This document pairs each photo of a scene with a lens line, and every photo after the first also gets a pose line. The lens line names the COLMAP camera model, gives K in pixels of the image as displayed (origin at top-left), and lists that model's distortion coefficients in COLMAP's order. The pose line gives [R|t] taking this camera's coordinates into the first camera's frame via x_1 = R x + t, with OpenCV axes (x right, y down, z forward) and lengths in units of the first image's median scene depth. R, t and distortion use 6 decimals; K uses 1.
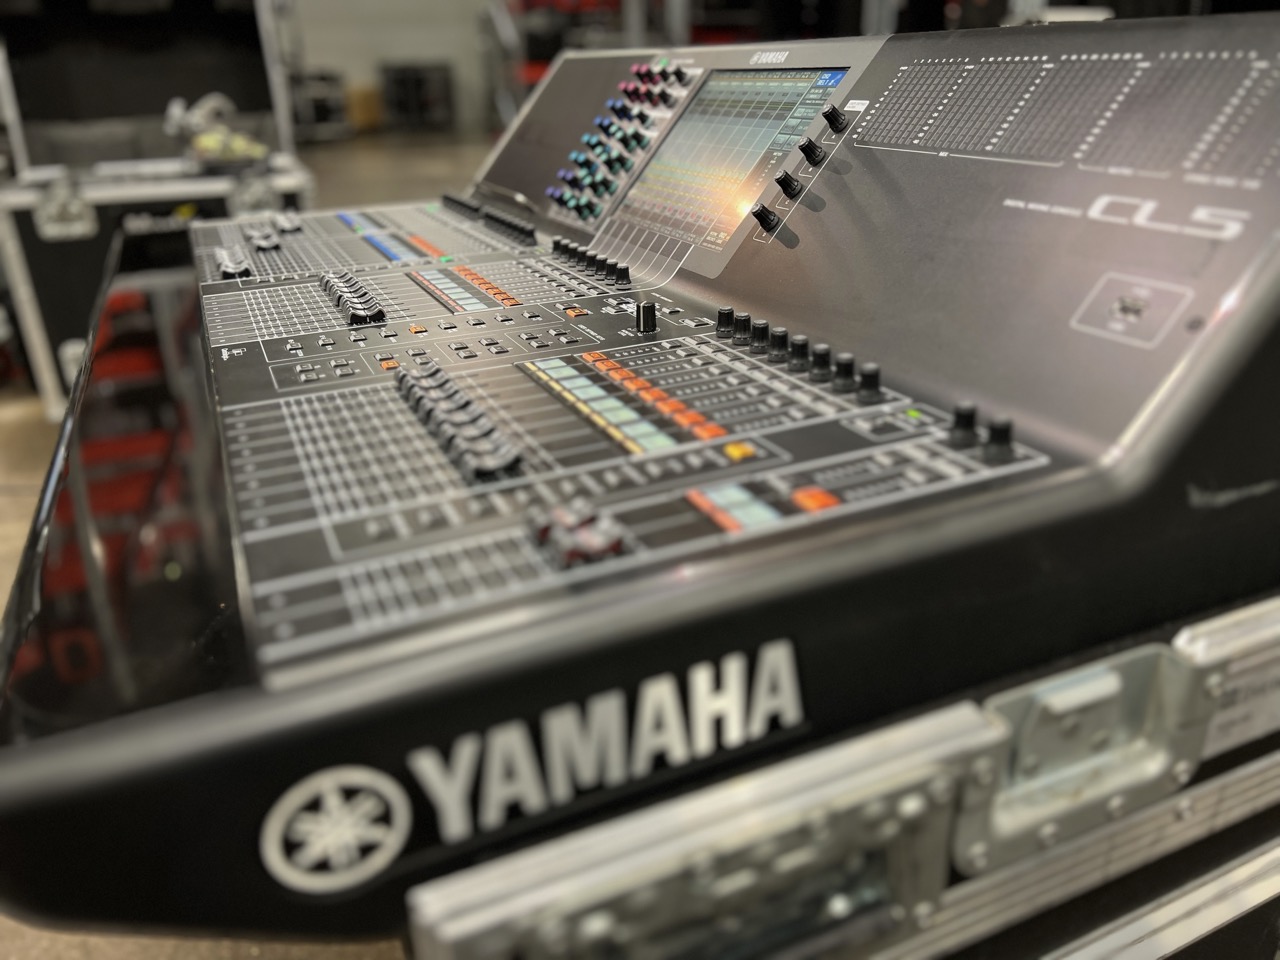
lens RADIAL K [[966.5, 0, 640.0], [0, 966.5, 480.0], [0, 0, 1]] dist [0.061404, -0.084134]
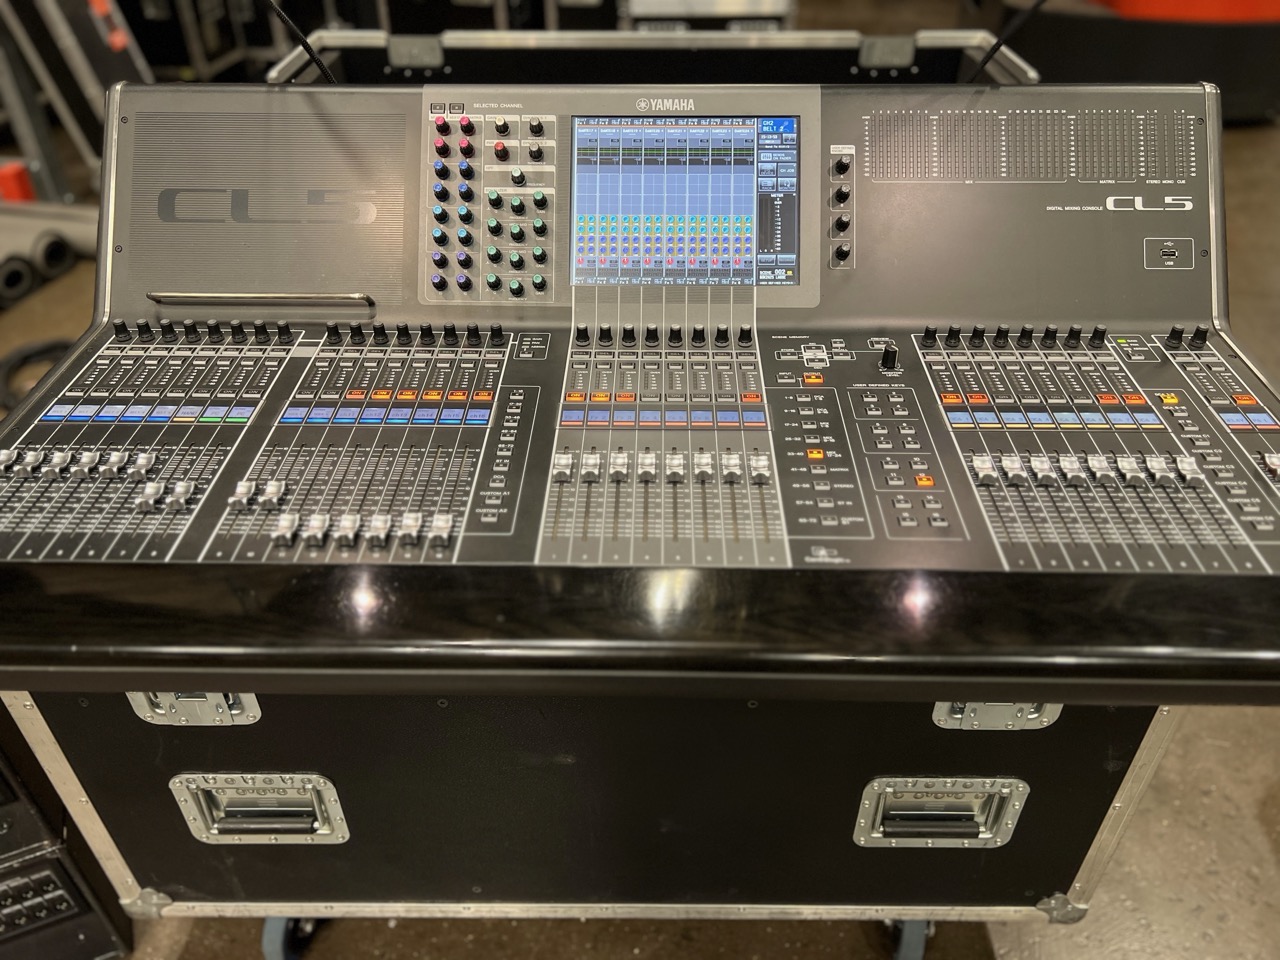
lens RADIAL K [[962.3, 0, 636.4], [0, 962.3, 488.7], [0, 0, 1]] dist [0.045215, -0.051451]
pose [[0.433941, -0.532674, 0.726604, -1.621804], [0.350767, 0.842749, 0.408335, -0.913443], [-0.829854, 0.077675, 0.552548, 0.761241]]
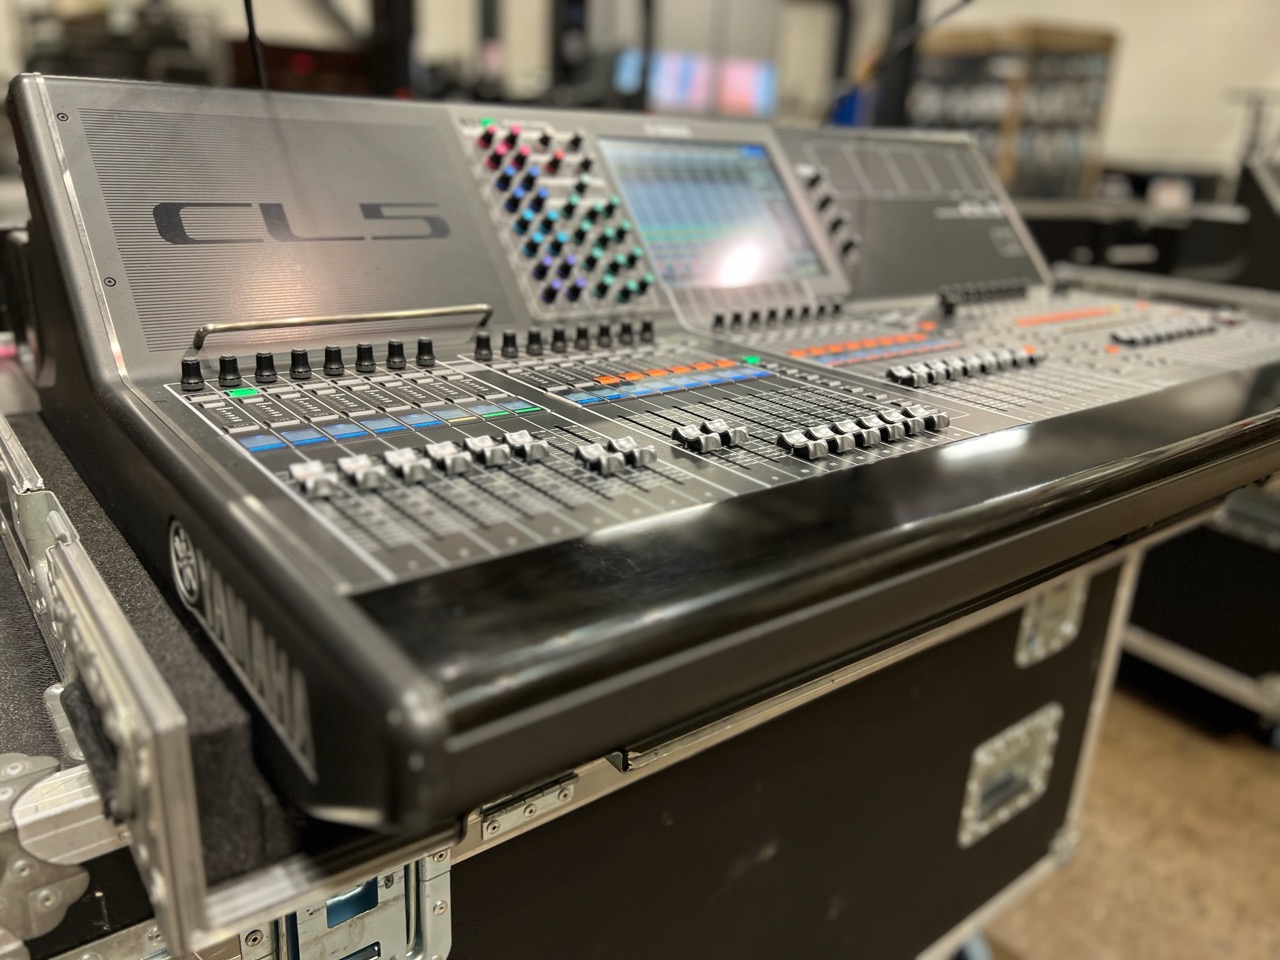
lens RADIAL K [[968.3, 0, 643.5], [0, 968.3, 490.8], [0, 0, 1]] dist [0.064442, -0.157866]
pose [[-0.236824, -0.321730, 0.916736, -1.821492], [0.344707, 0.854366, 0.388891, -0.909077], [-0.908345, 0.408104, -0.091432, 2.257844]]
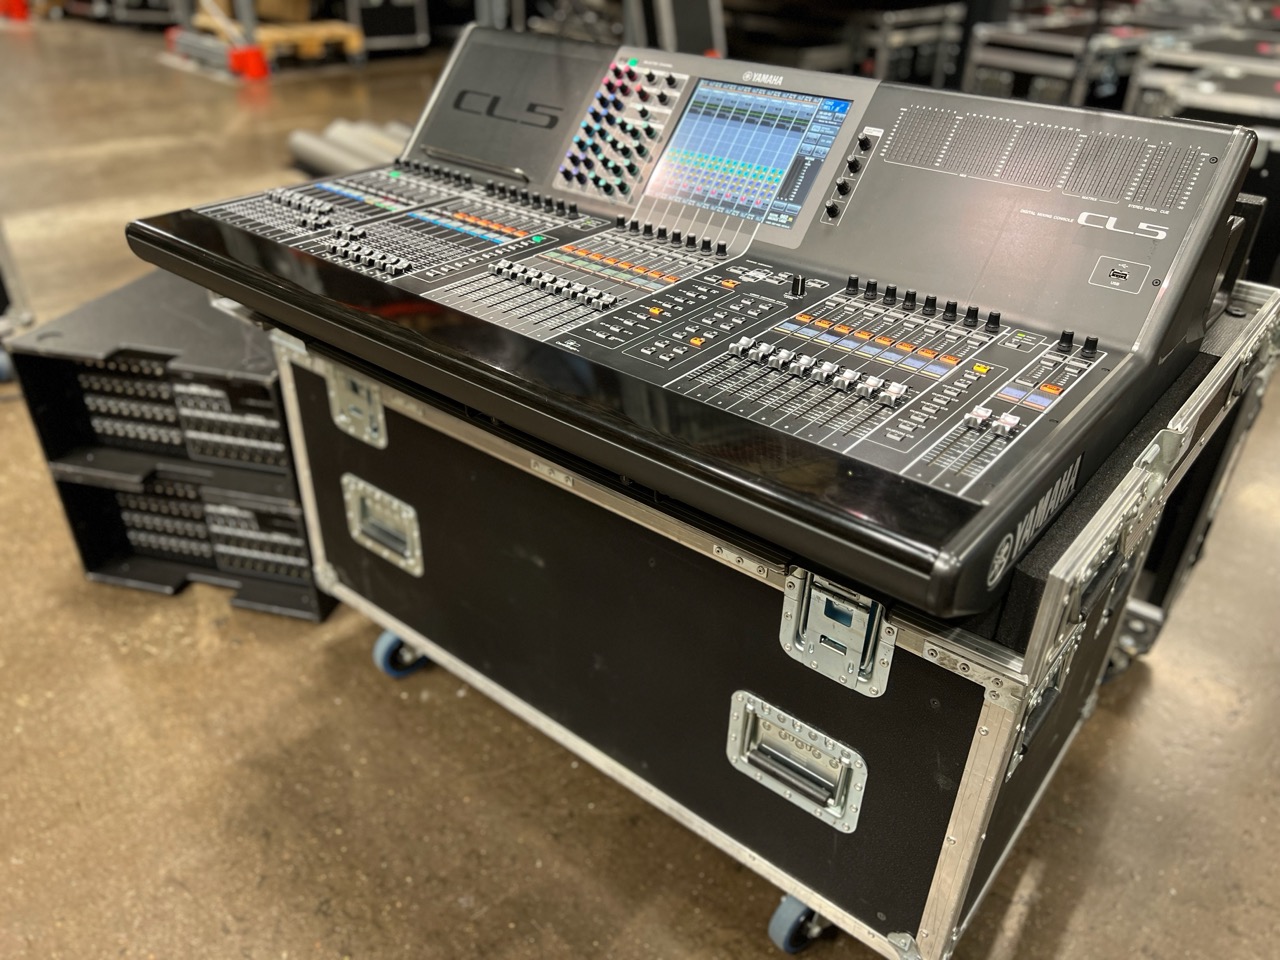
lens RADIAL K [[962.3, 0, 636.4], [0, 962.3, 488.7], [0, 0, 1]] dist [0.045215, -0.051451]
pose [[0.896739, -0.191302, 0.399078, -1.231087], [0.130969, 0.976069, 0.173596, -0.204176], [-0.422737, -0.103404, 0.900334, -0.444470]]
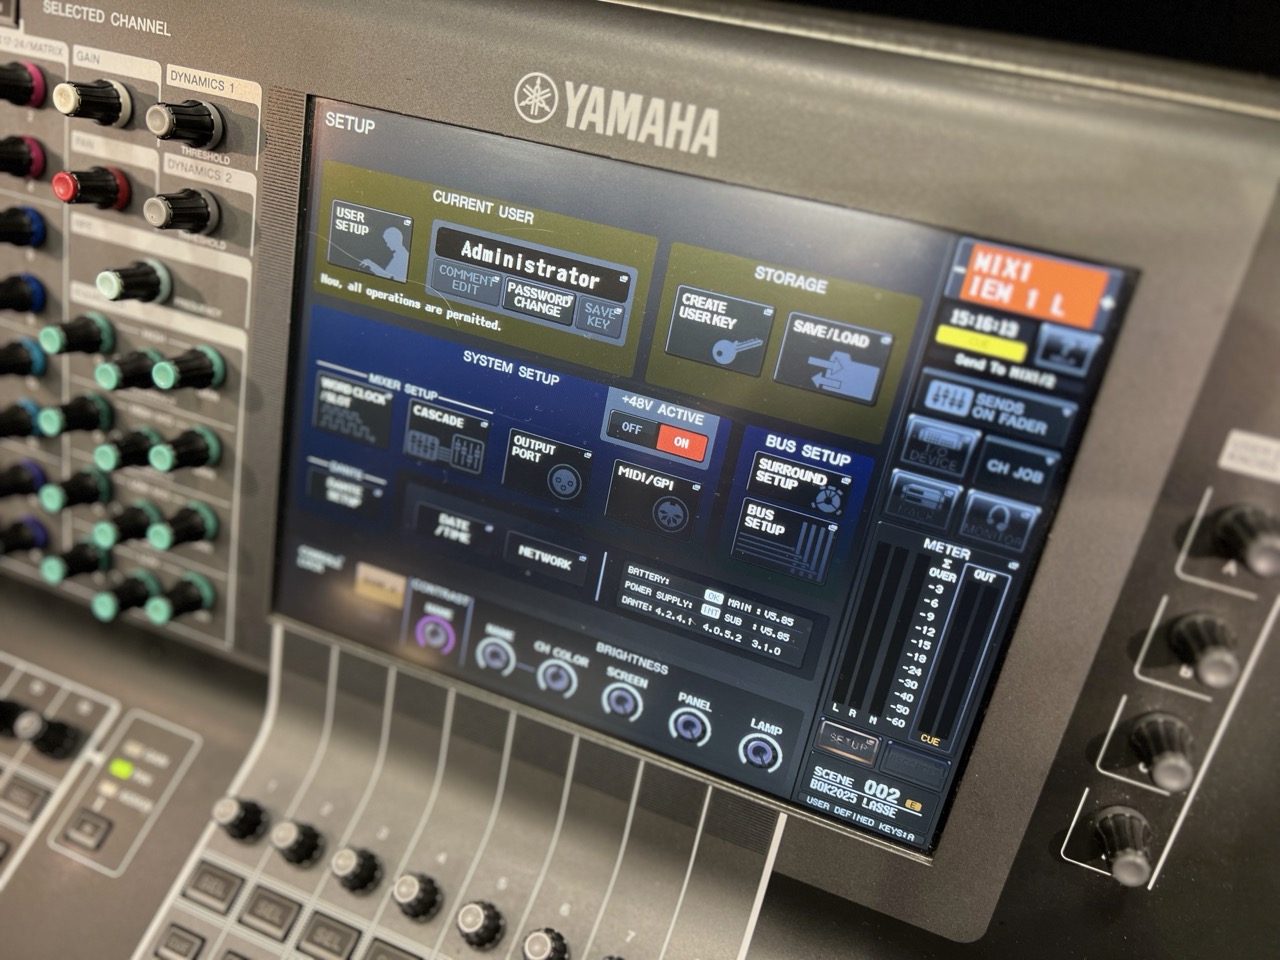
lens RADIAL K [[966.5, 0, 640.0], [0, 966.5, 480.0], [0, 0, 1]] dist [0.061404, -0.084134]
pose [[0.717069, -0.602070, 0.351176, -0.059004], [0.320190, 0.732070, 0.601291, -0.911295], [-0.619104, -0.318724, 0.717722, 1.291365]]
